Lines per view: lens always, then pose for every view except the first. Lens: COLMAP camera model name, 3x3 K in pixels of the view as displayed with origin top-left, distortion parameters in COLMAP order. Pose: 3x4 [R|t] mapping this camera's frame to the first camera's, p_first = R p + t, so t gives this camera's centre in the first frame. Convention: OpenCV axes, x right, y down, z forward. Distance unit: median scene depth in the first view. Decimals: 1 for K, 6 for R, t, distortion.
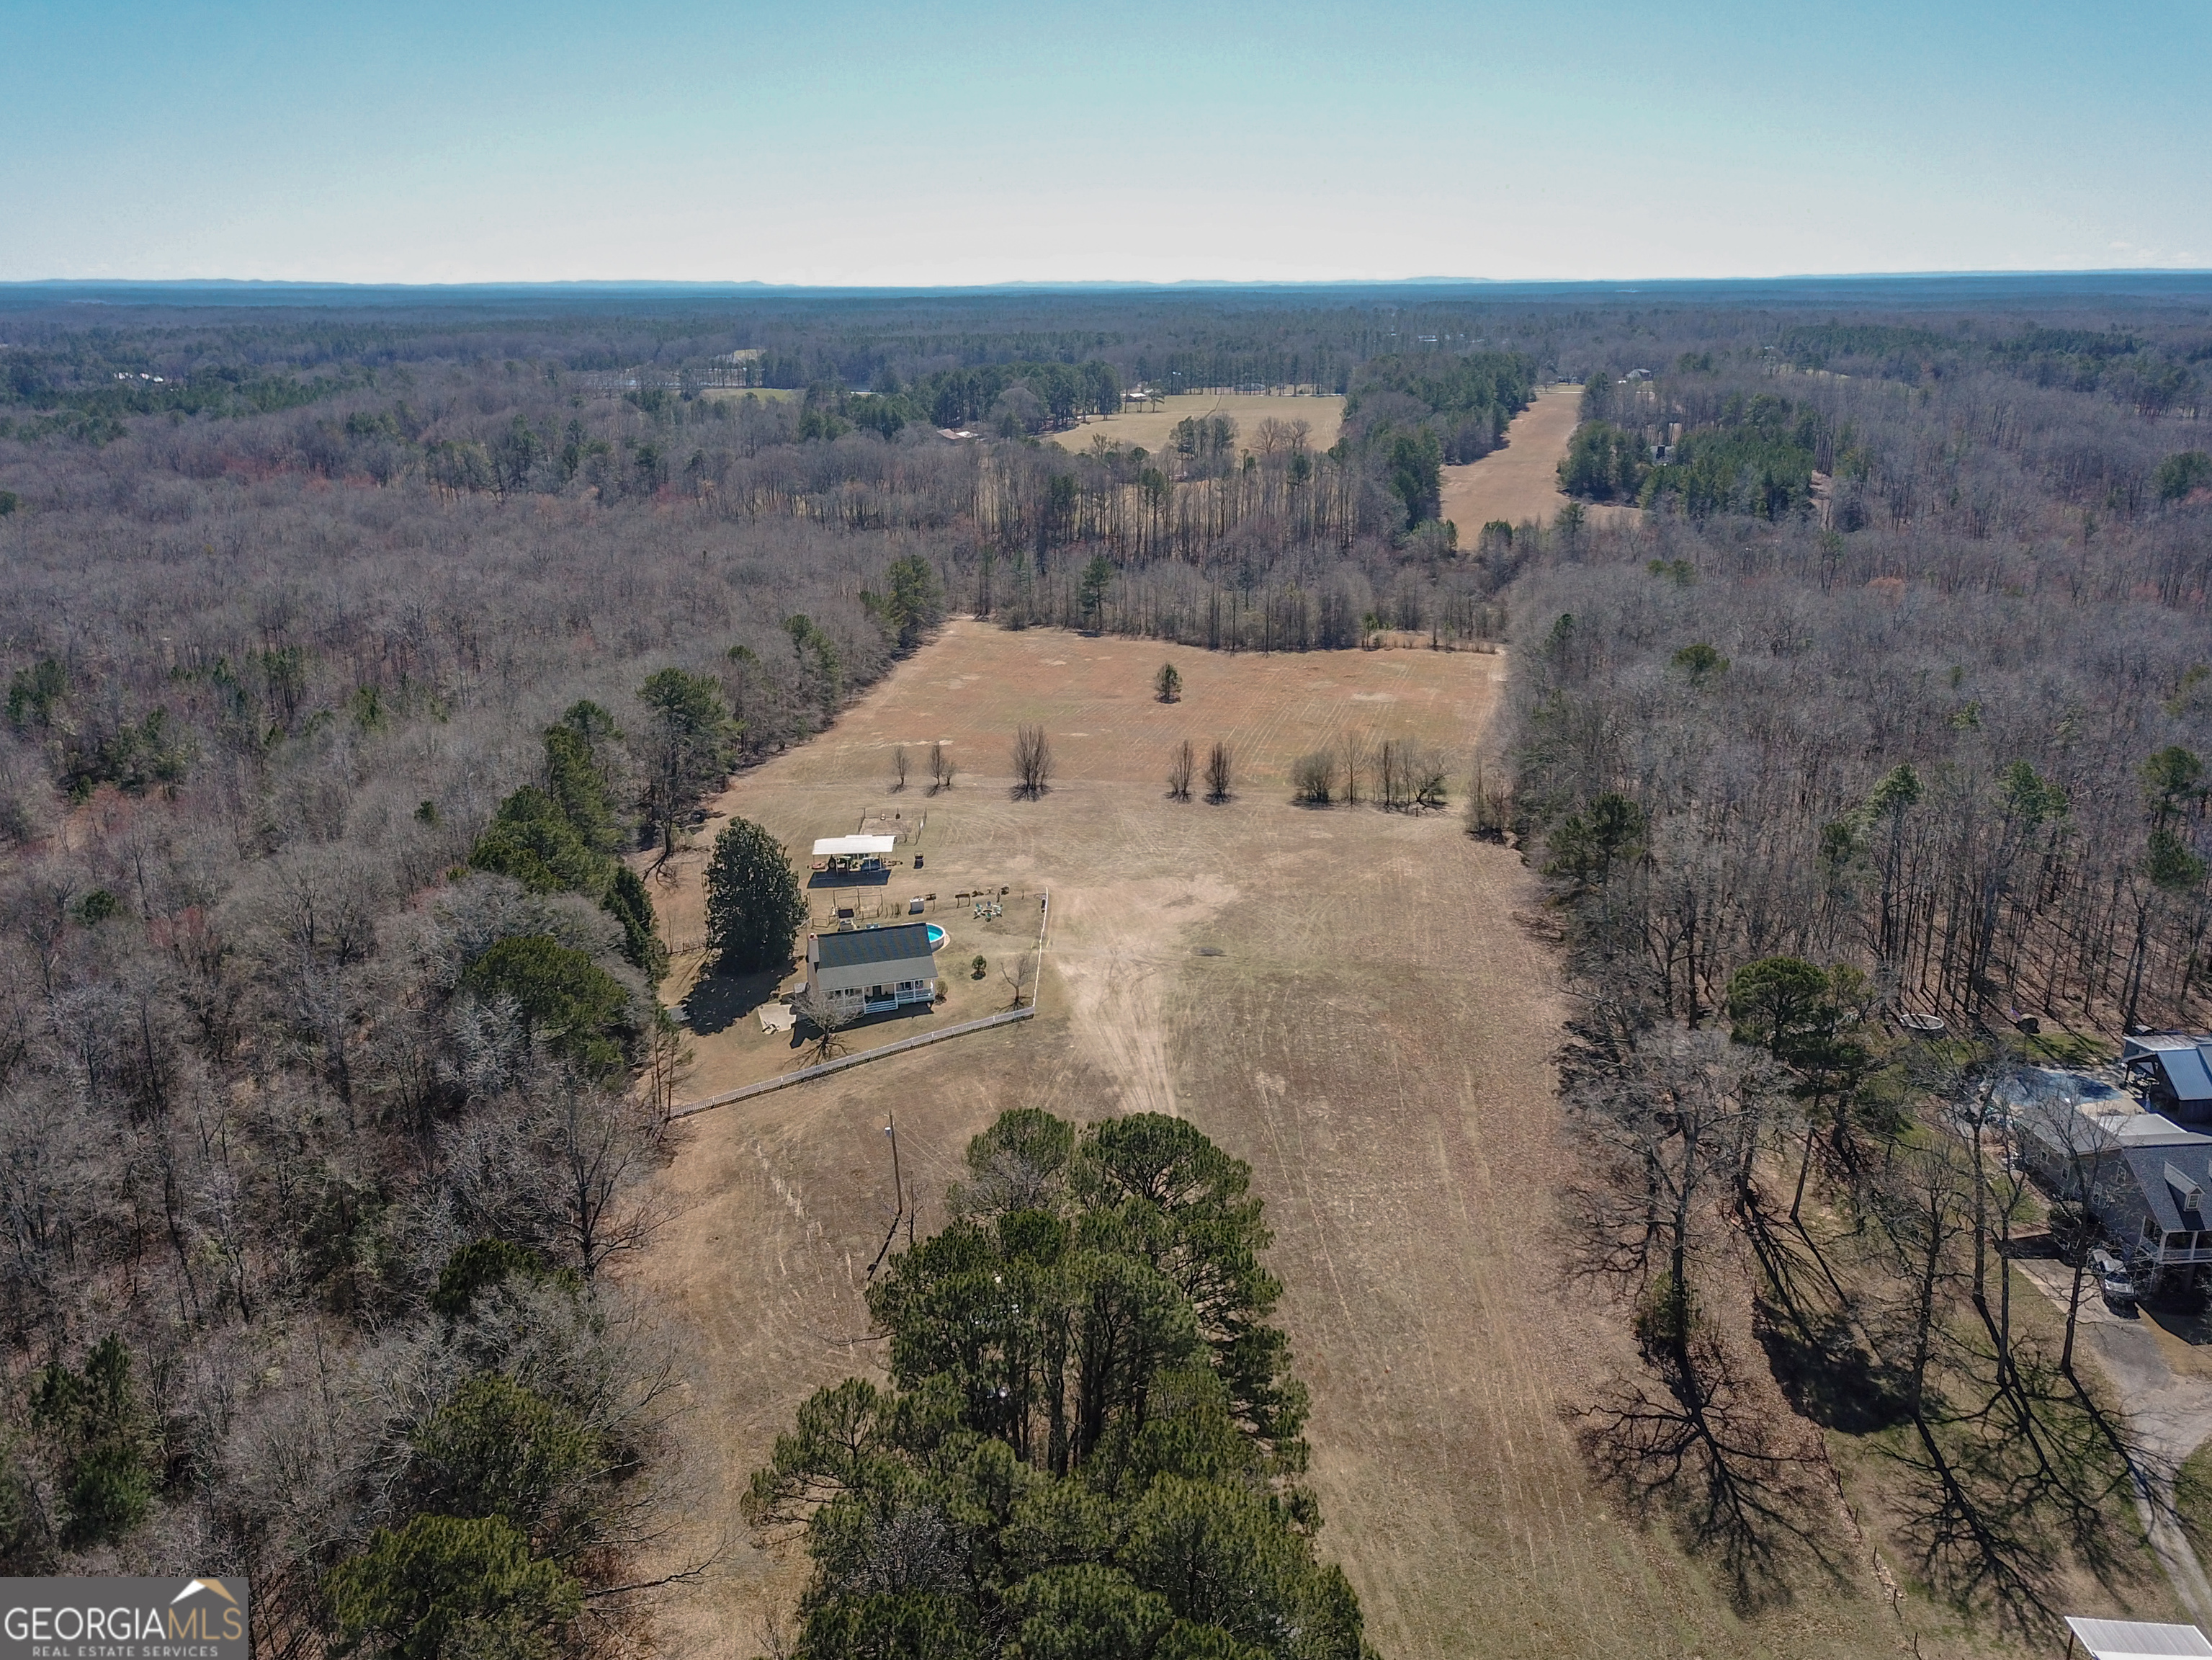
lens RADIAL K [[1716.5, 0, 1106.0], [0, 1716.5, 830.0], [0, 0, 1]] dist [0.081042, -0.001786]
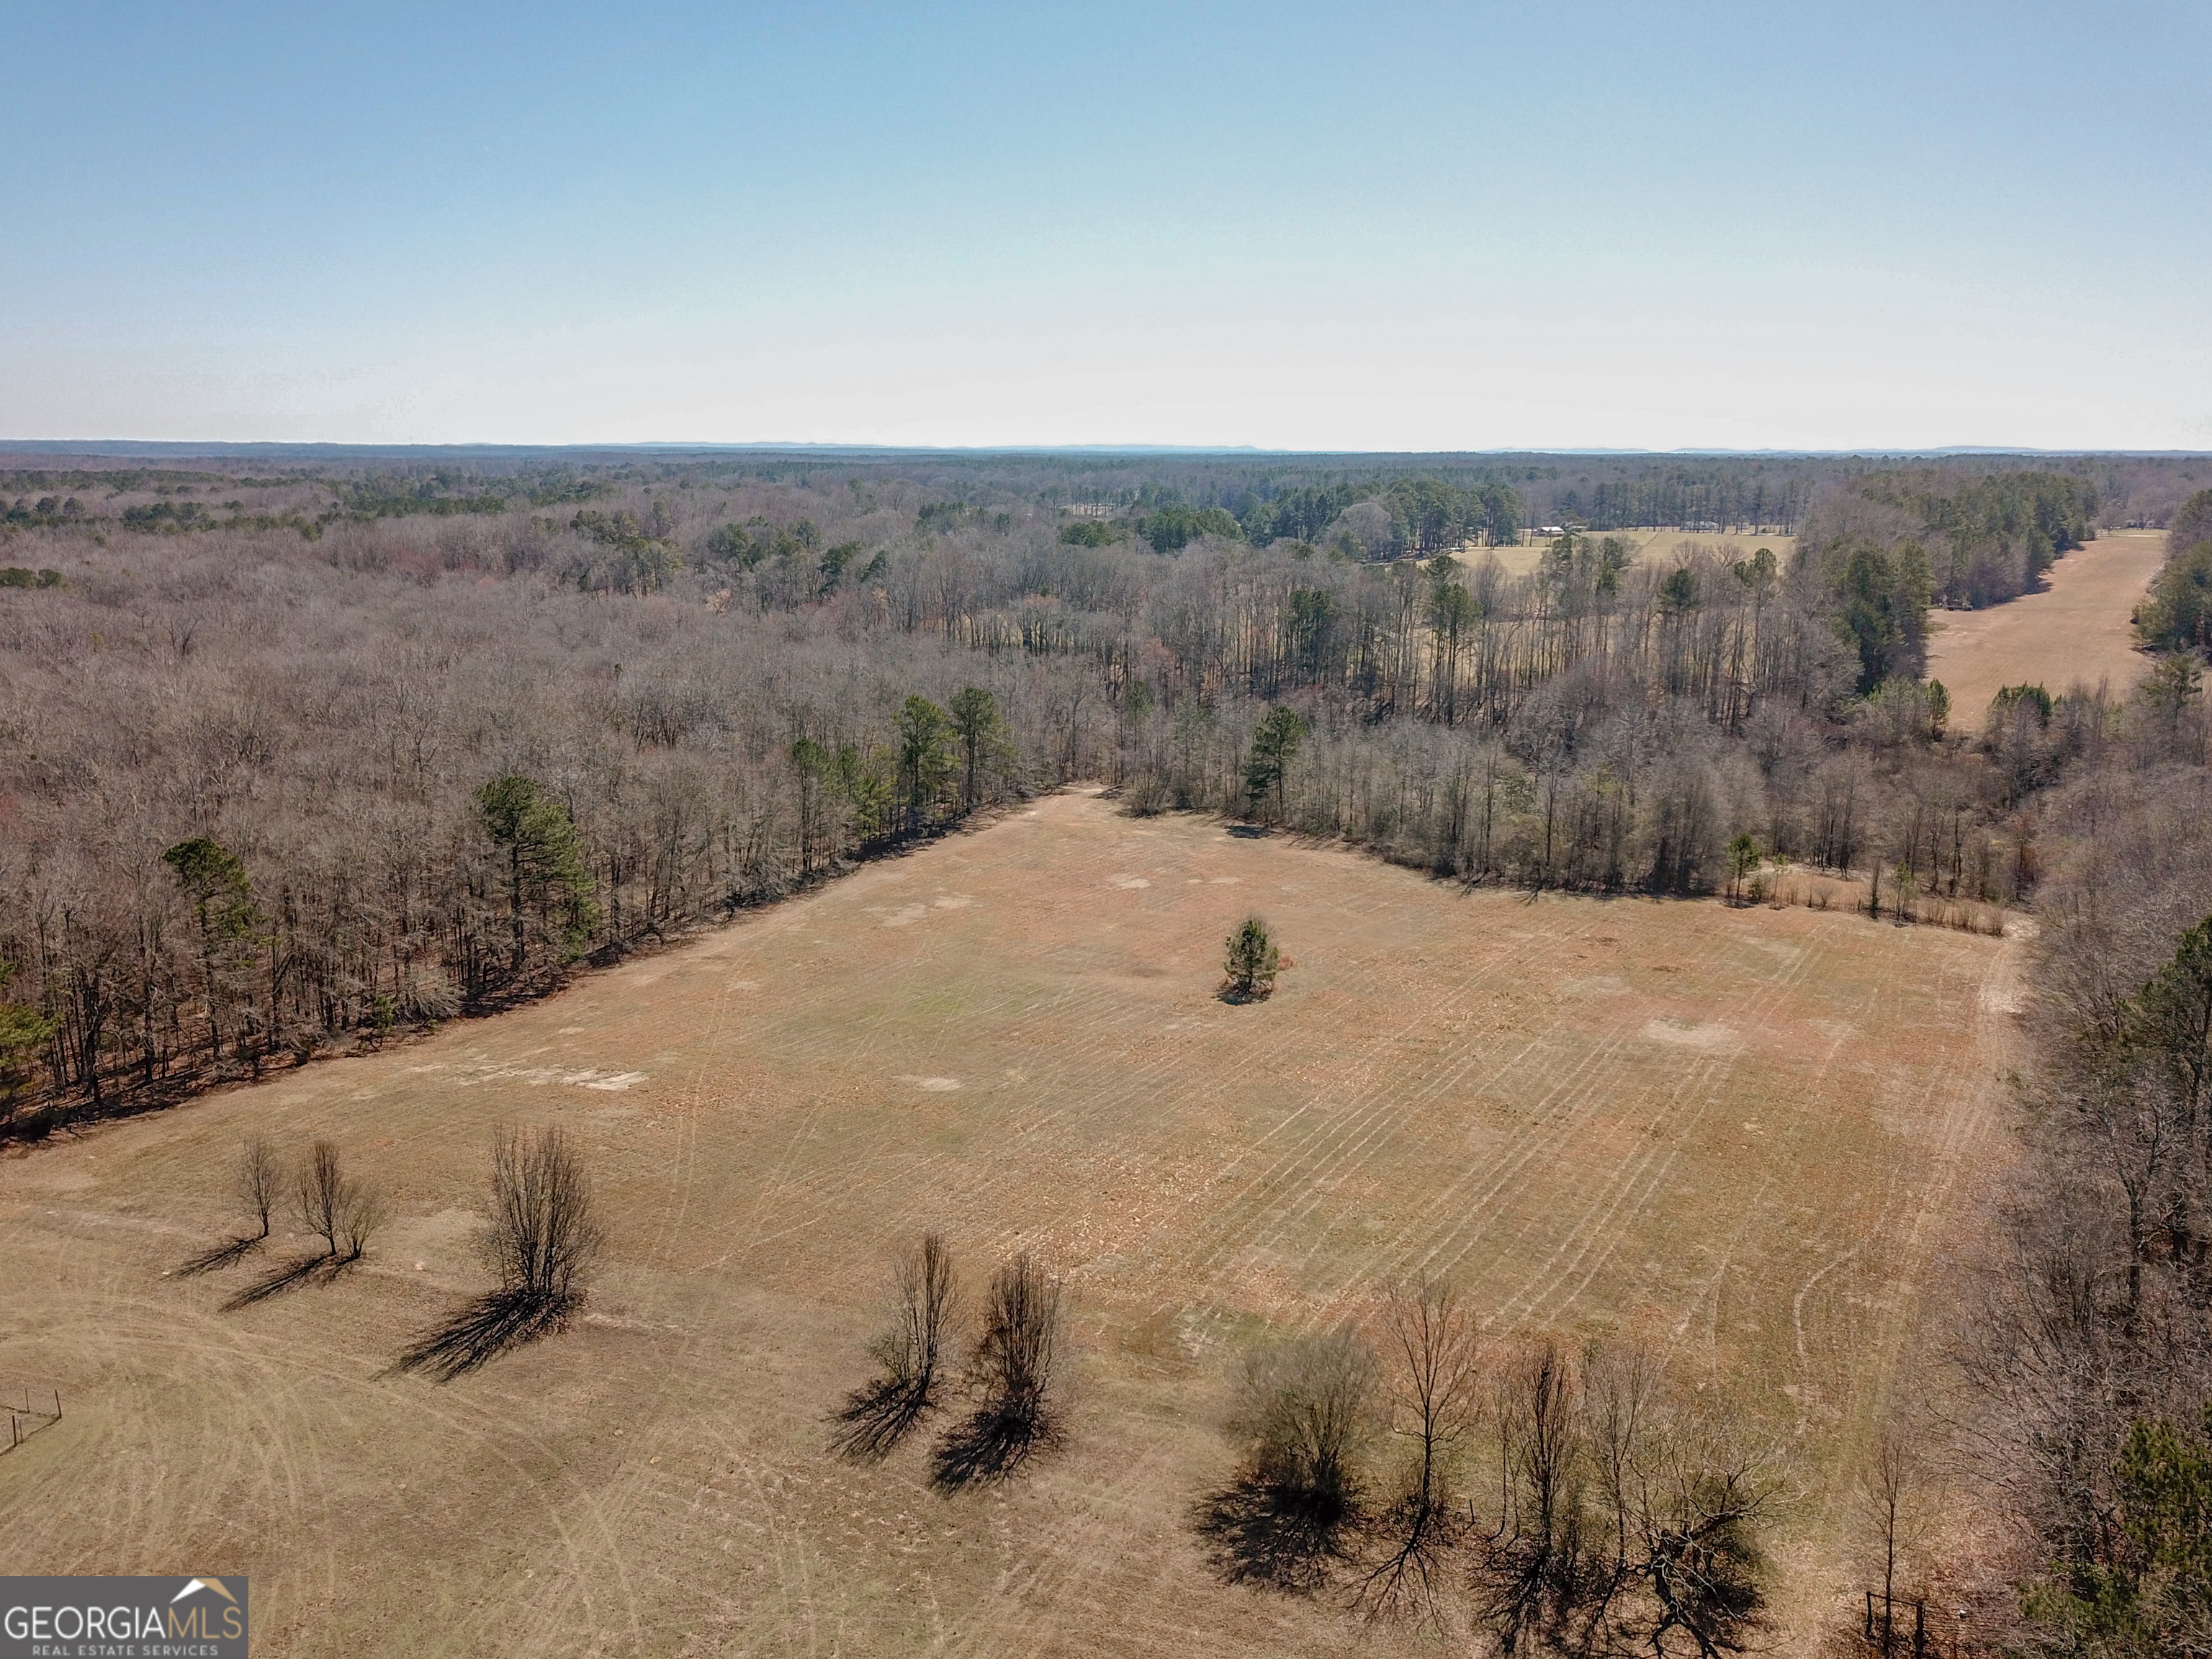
lens RADIAL K [[1701.4, 0, 1106.0], [0, 1701.4, 829.5], [0, 0, 1]] dist [0.033896, -0.003319]
pose [[0.961694, 0.071289, -0.264692, 0.103298], [-0.094386, 0.992663, -0.075575, -0.069176], [0.257362, 0.097663, 0.961367, 0.443240]]
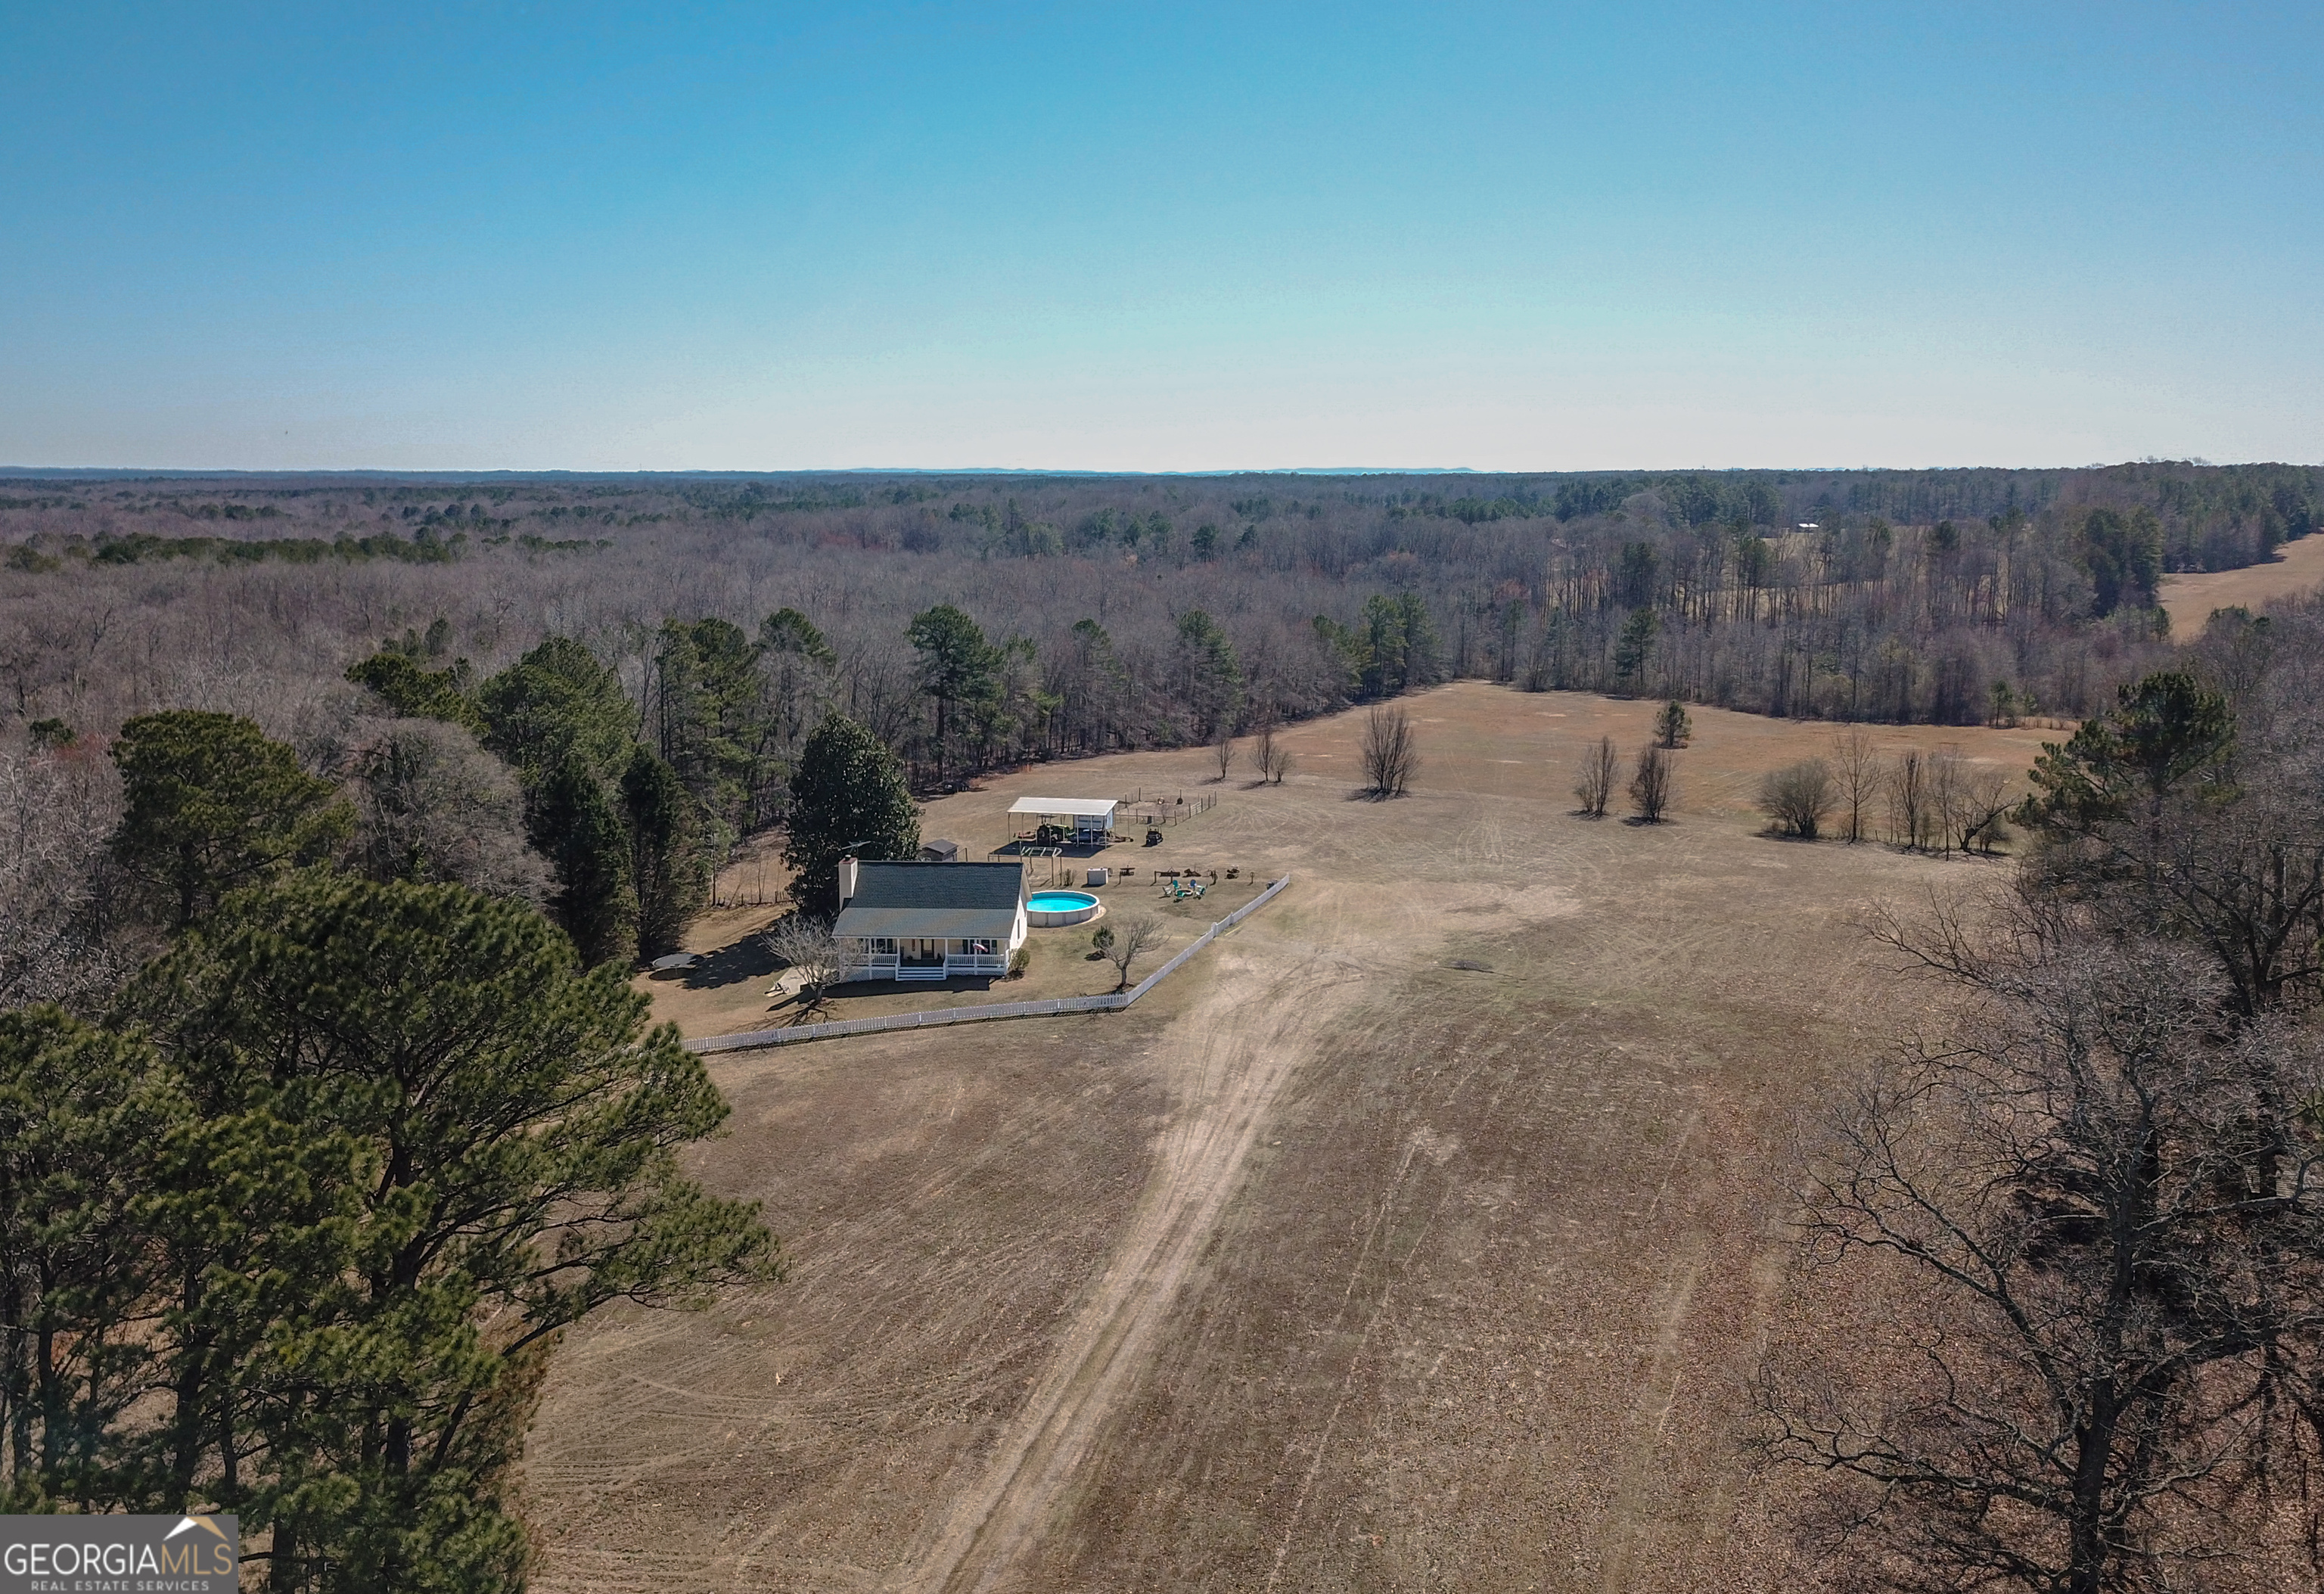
lens RADIAL K [[1770.2, 0, 1159.4], [0, 1770.2, 763.2], [0, 0, 1]] dist [0.004444, 0.008753]
pose [[0.934537, 0.060091, -0.350755, 0.084421], [-0.109777, 0.986251, -0.123522, 0.043614], [0.338510, 0.153940, 0.928285, 0.174847]]
